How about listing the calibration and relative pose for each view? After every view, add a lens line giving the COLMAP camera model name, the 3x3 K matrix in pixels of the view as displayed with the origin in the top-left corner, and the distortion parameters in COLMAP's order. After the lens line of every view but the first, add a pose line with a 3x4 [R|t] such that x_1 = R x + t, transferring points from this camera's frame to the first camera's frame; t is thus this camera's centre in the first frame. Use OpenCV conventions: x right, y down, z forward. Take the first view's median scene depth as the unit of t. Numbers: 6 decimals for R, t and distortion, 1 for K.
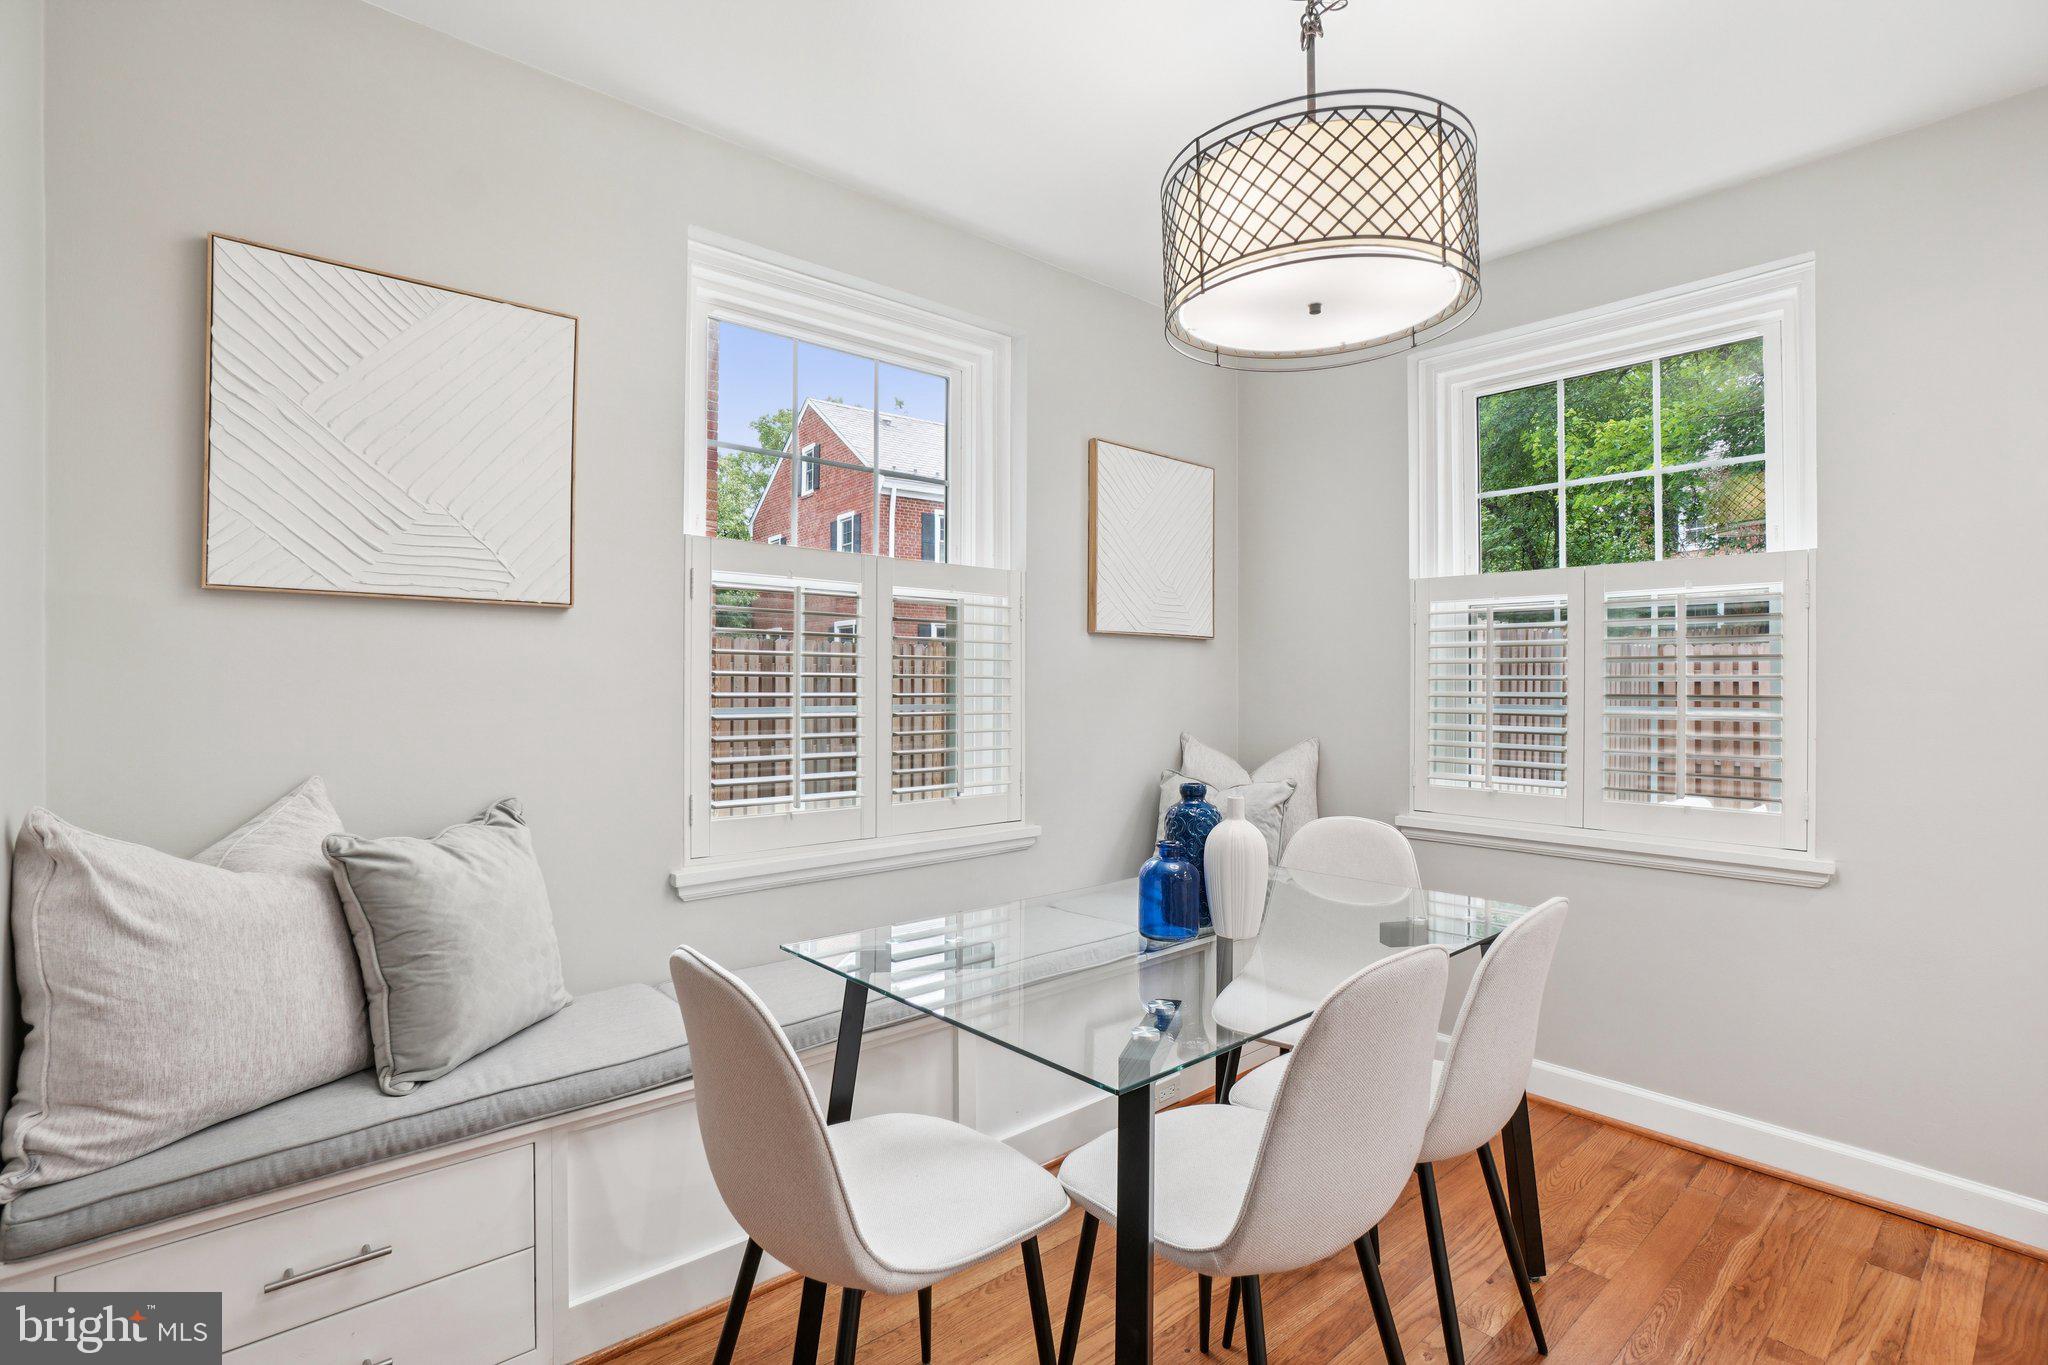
lens RADIAL K [[988.2, 0, 1034.7], [0, 988.2, 663.8], [0, 0, 1]] dist [-0.041523, 0.015297]
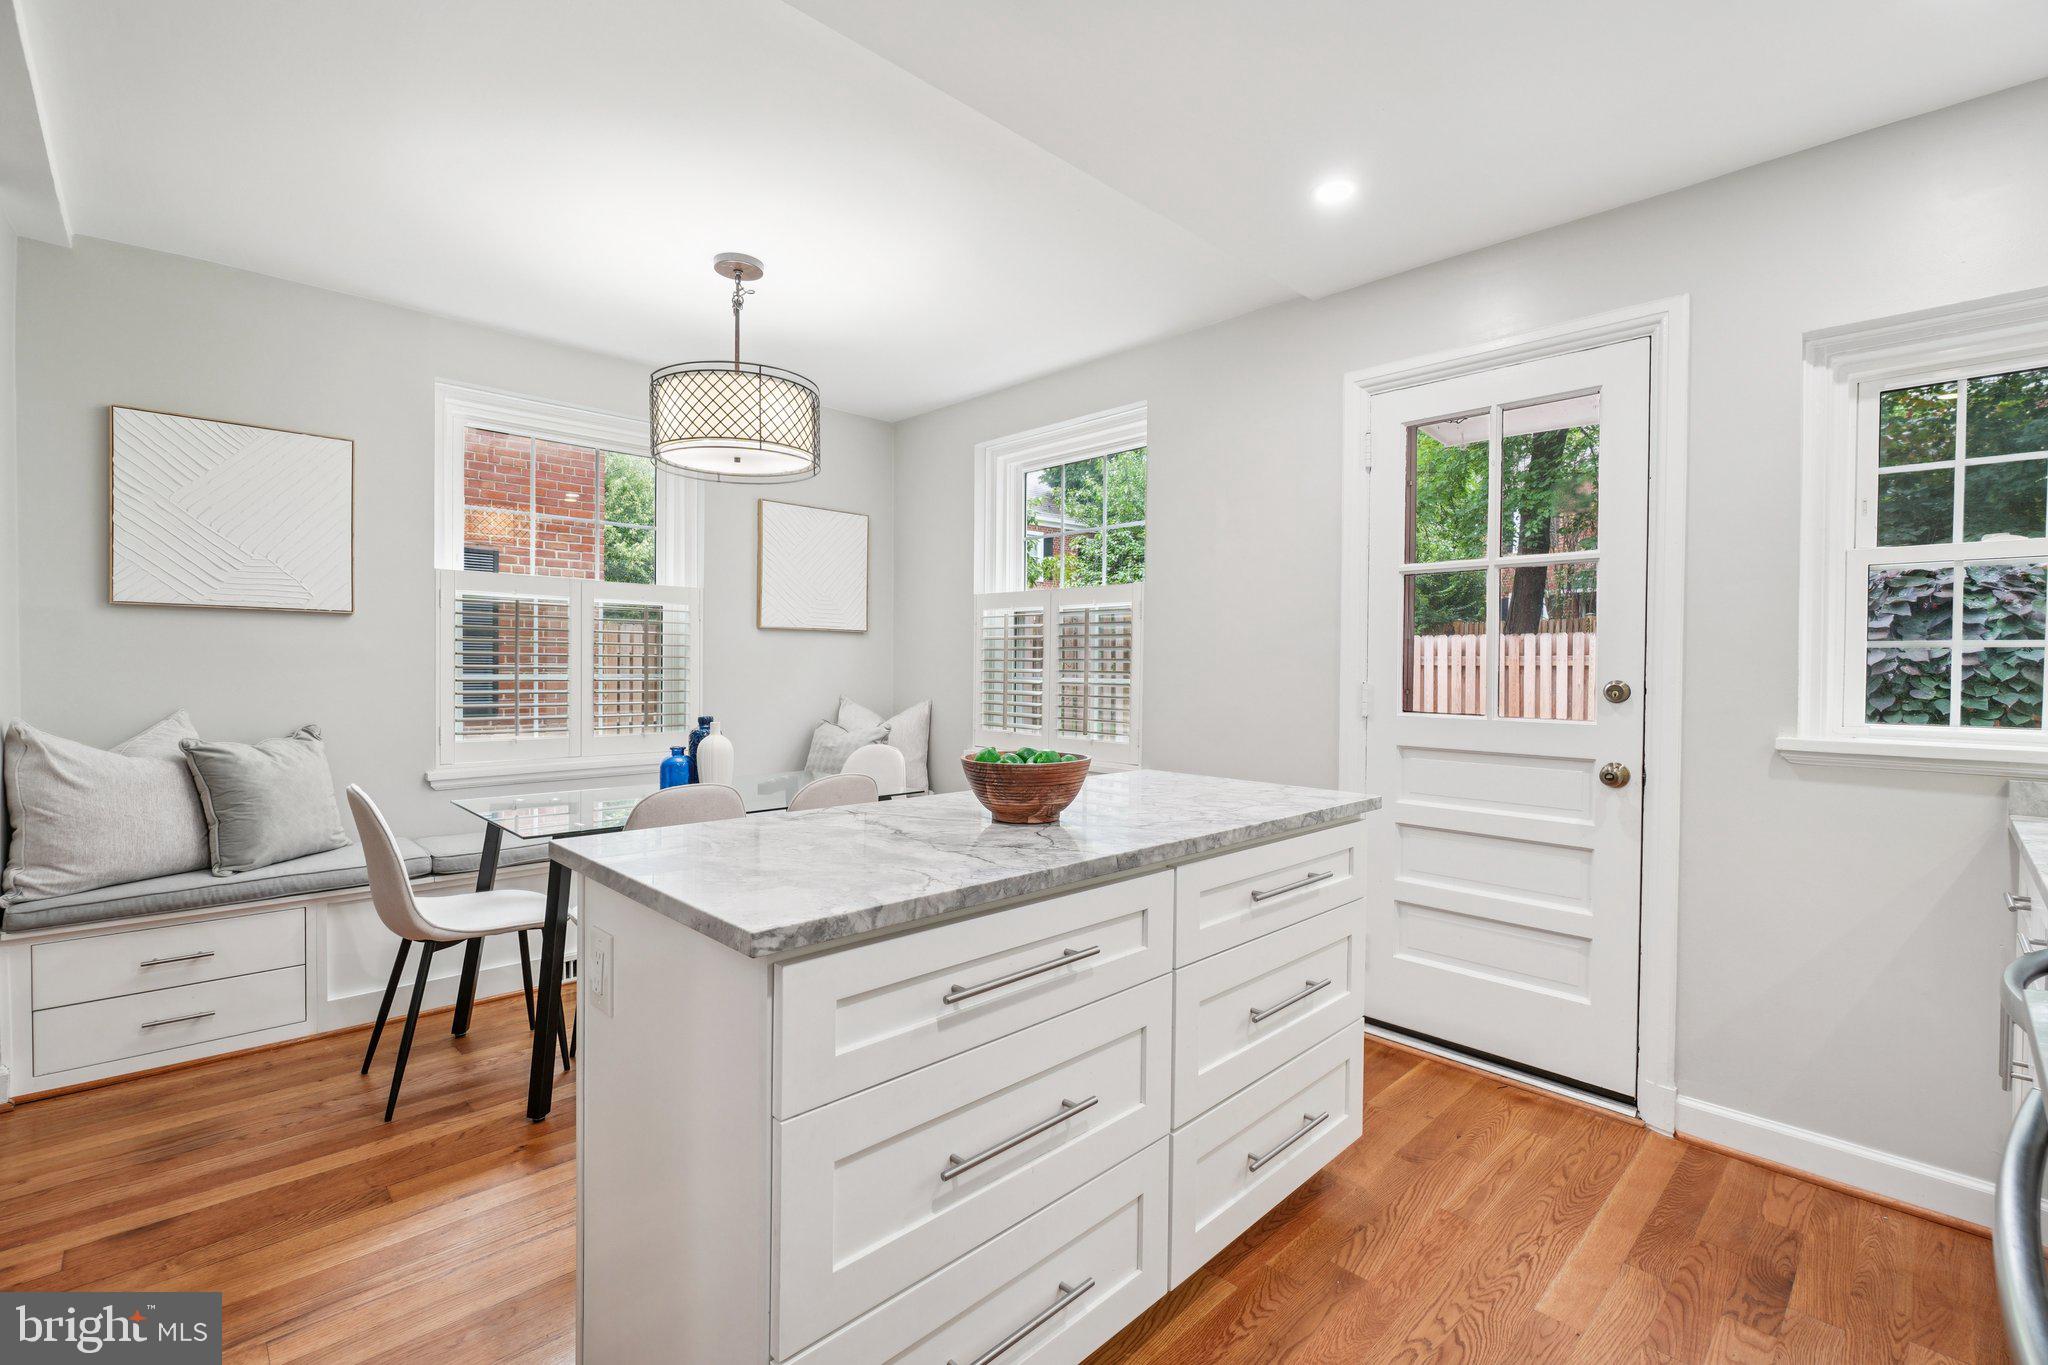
lens RADIAL K [[915.7, 0, 1061.5], [0, 915.7, 669.4], [0, 0, 1]] dist [-0.015555, 0.000526]
pose [[0.998123, 0.007363, 0.060790, 0.834579], [-0.008967, 0.999618, 0.026152, -0.015668], [-0.060574, -0.026648, 0.997808, -0.812387]]
